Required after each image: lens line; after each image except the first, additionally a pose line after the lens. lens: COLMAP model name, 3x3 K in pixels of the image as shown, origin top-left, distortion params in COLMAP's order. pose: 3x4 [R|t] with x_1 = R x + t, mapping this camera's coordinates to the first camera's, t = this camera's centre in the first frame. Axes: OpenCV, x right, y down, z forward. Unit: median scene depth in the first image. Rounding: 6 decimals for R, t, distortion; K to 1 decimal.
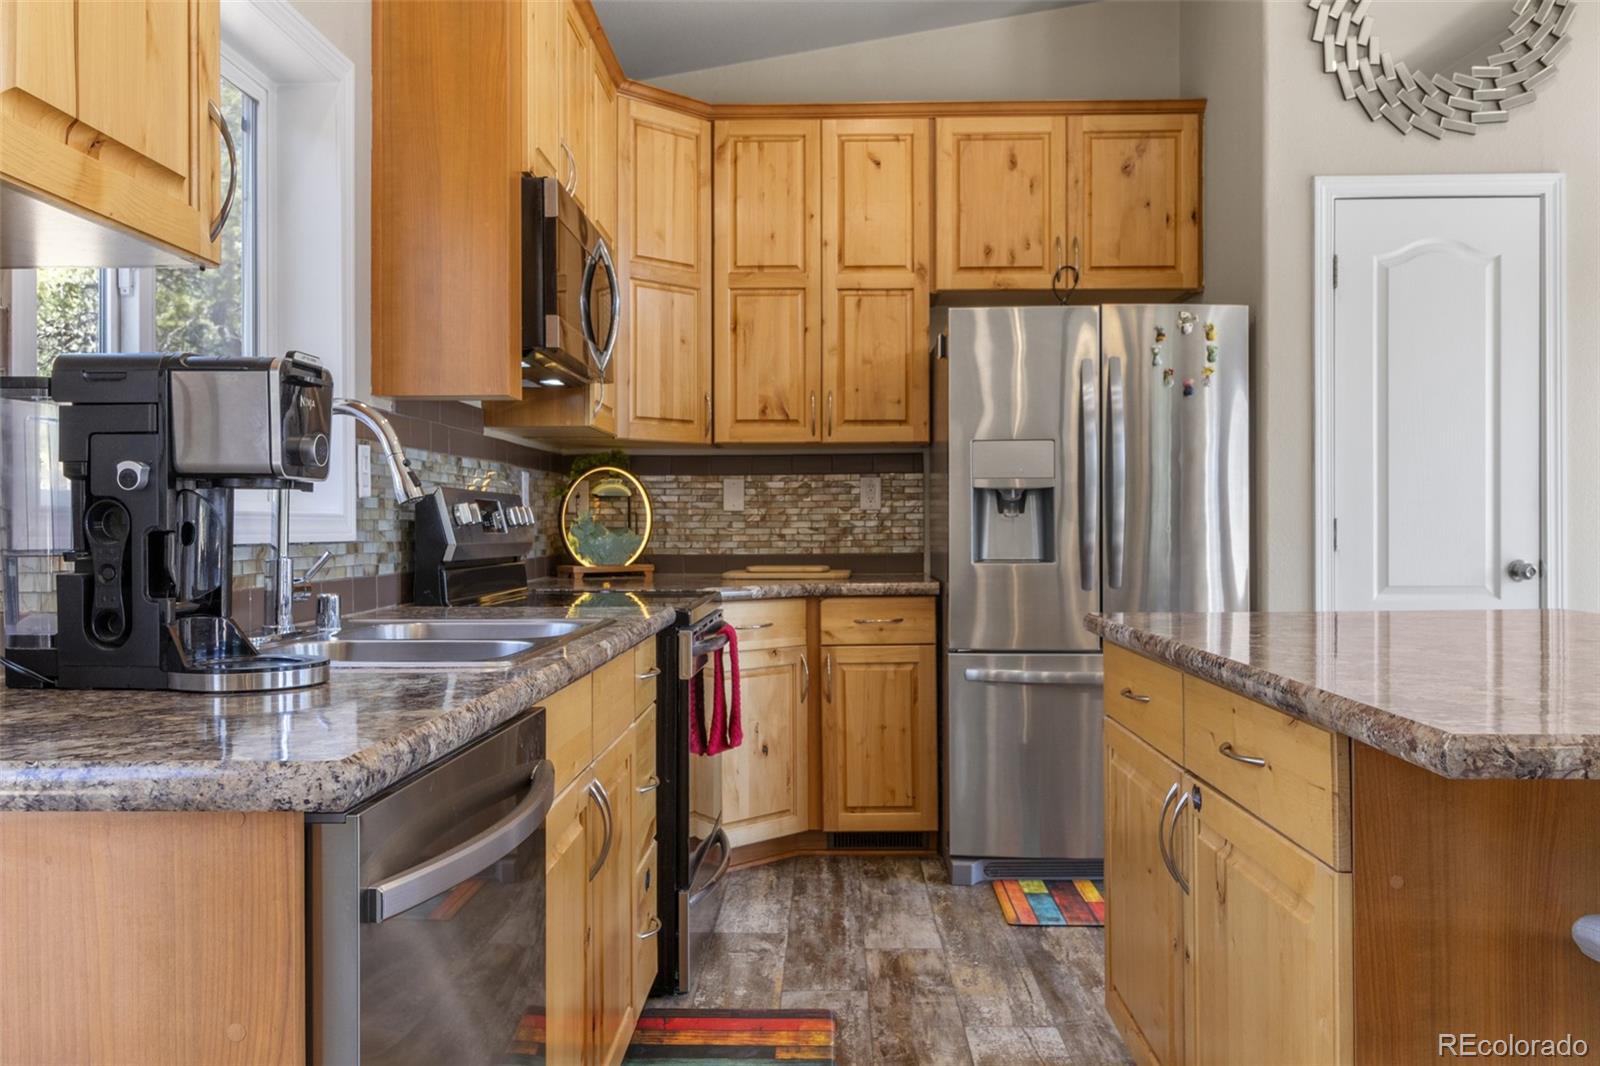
lens RADIAL K [[1267.2, 0, 794.9], [0, 1267.2, 522.0], [0, 0, 1]] dist [0.002113, 0.001898]
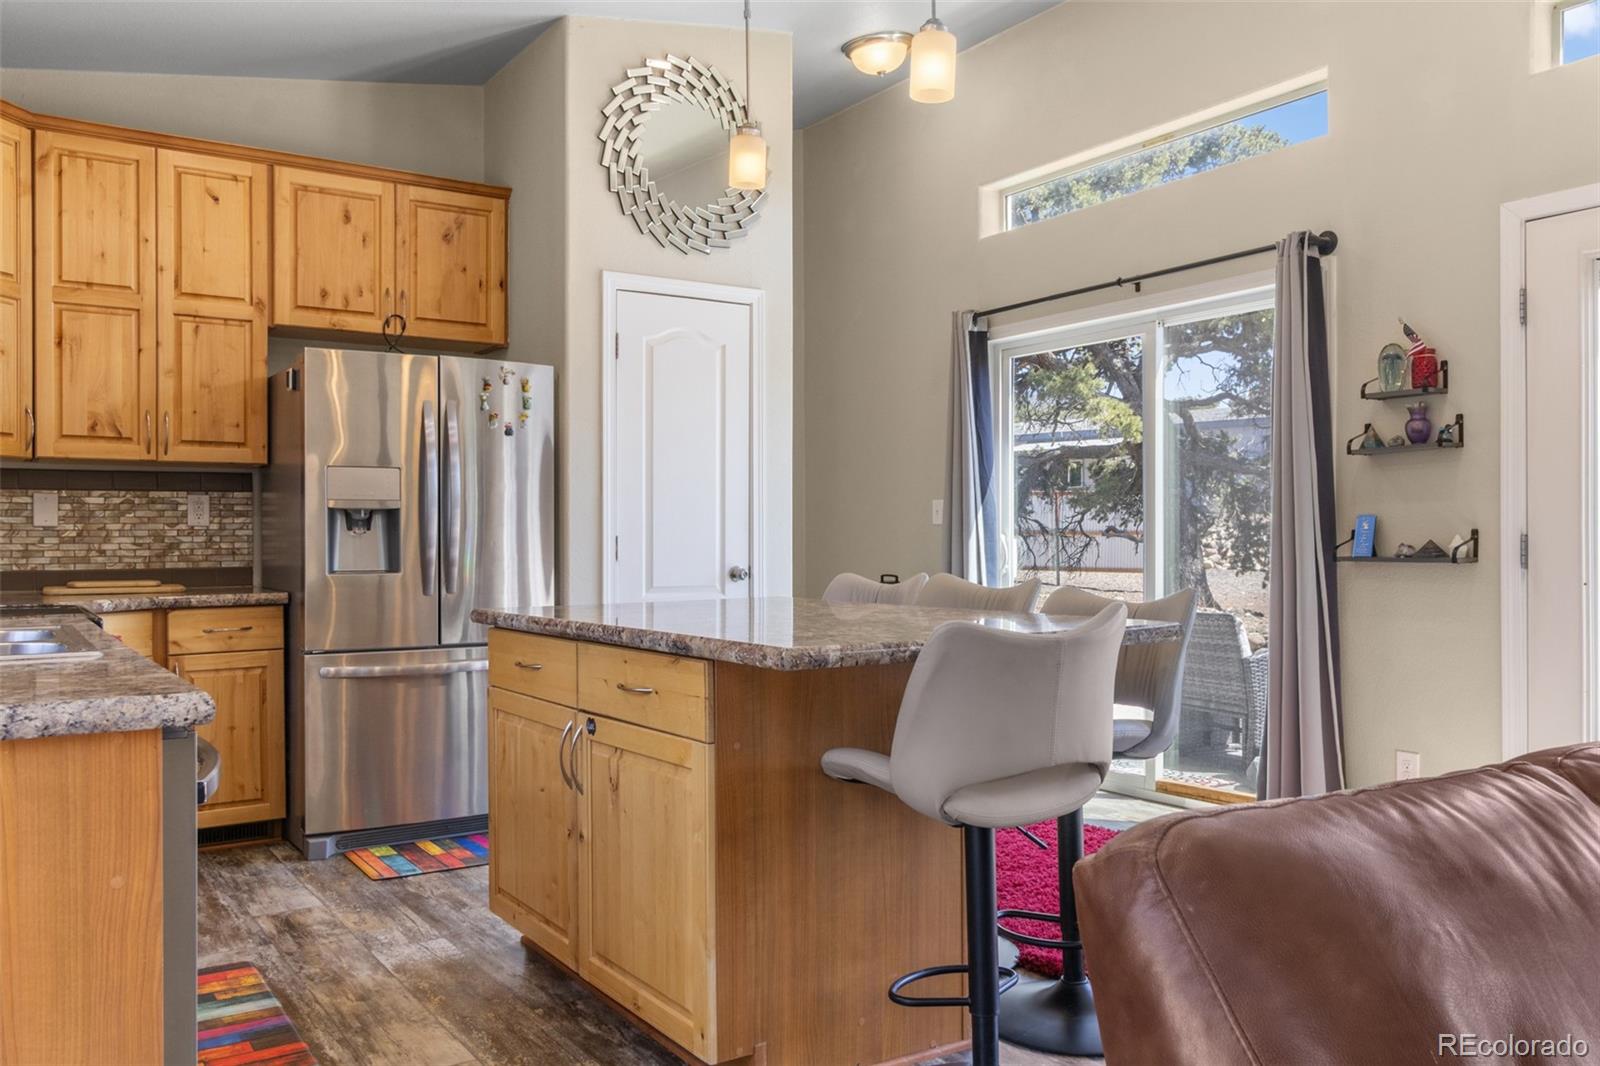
lens RADIAL K [[1266.8, 0, 797.9], [0, 1266.8, 544.0], [0, 0, 1]] dist [-0.001318, 0.002907]
pose [[0.820268, -0.000844, 0.571979, -0.142298], [-0.001777, 0.999990, 0.004025, 0.000107], [-0.571977, -0.004318, 0.820258, -0.148387]]
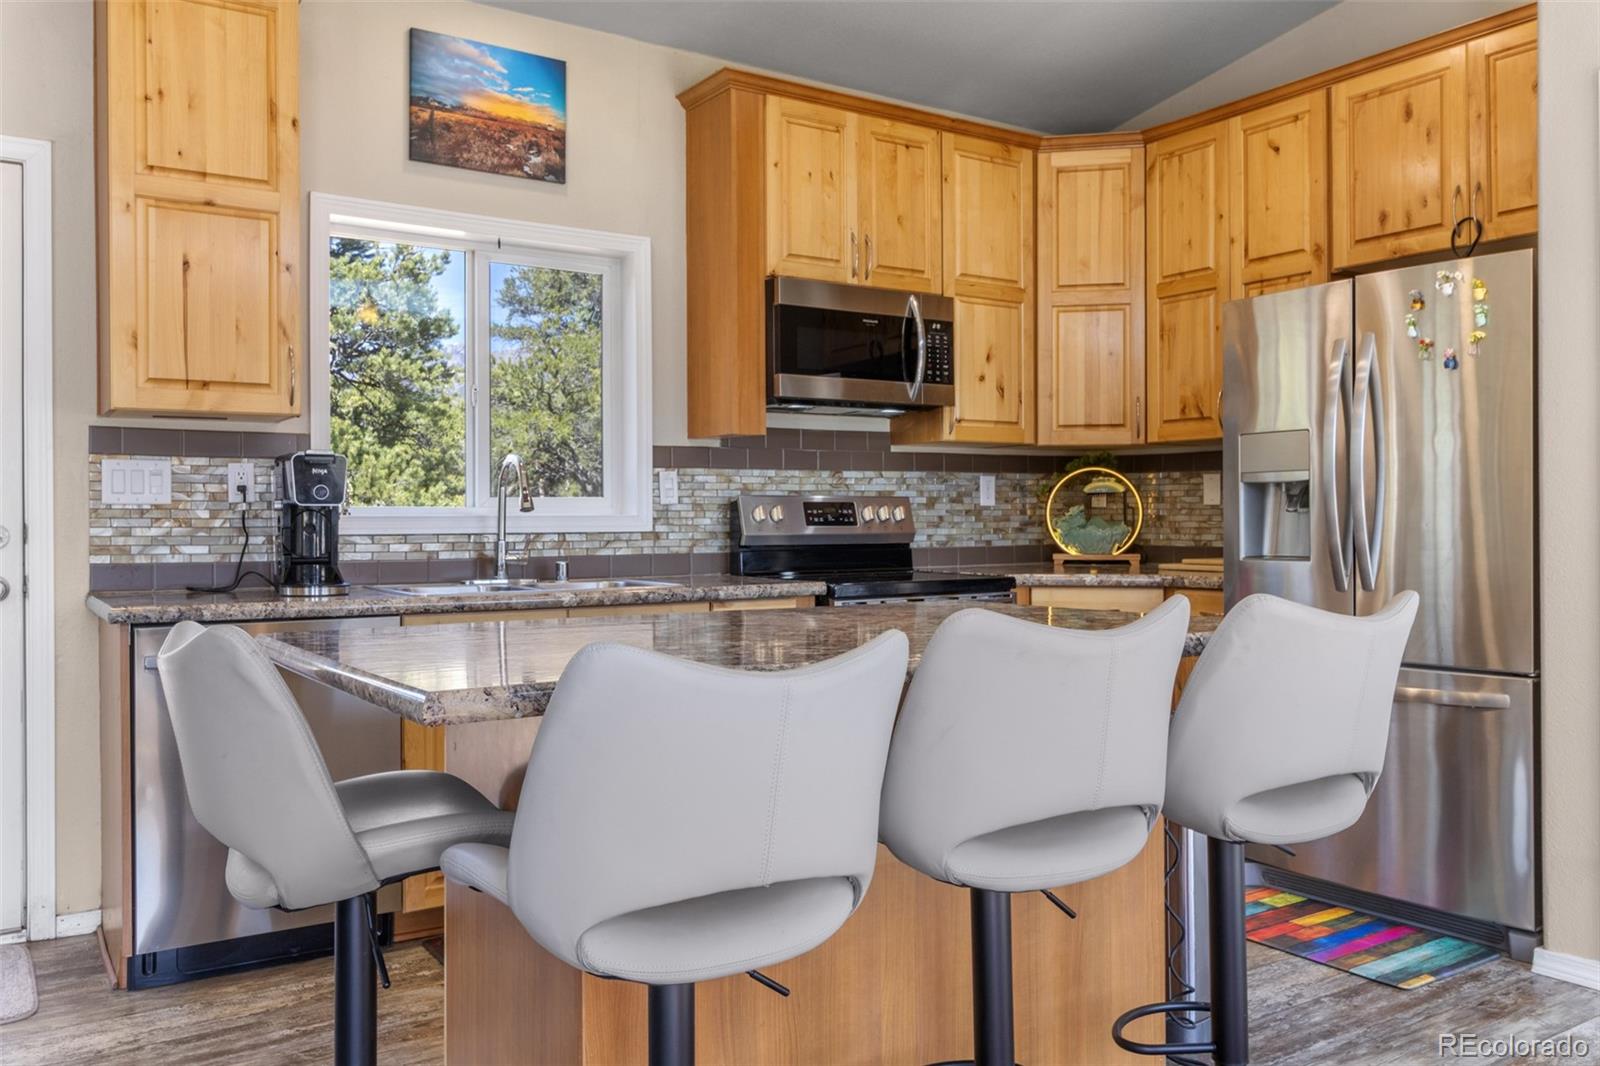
lens RADIAL K [[1265.7, 0, 792.7], [0, 1265.7, 512.3], [0, 0, 1]] dist [0.006071, 0.003557]
pose [[0.571301, -0.002296, -0.820738, 0.657803], [0.005863, 0.999982, 0.001283, -0.006412], [0.820720, -0.005545, 0.571304, 0.134028]]
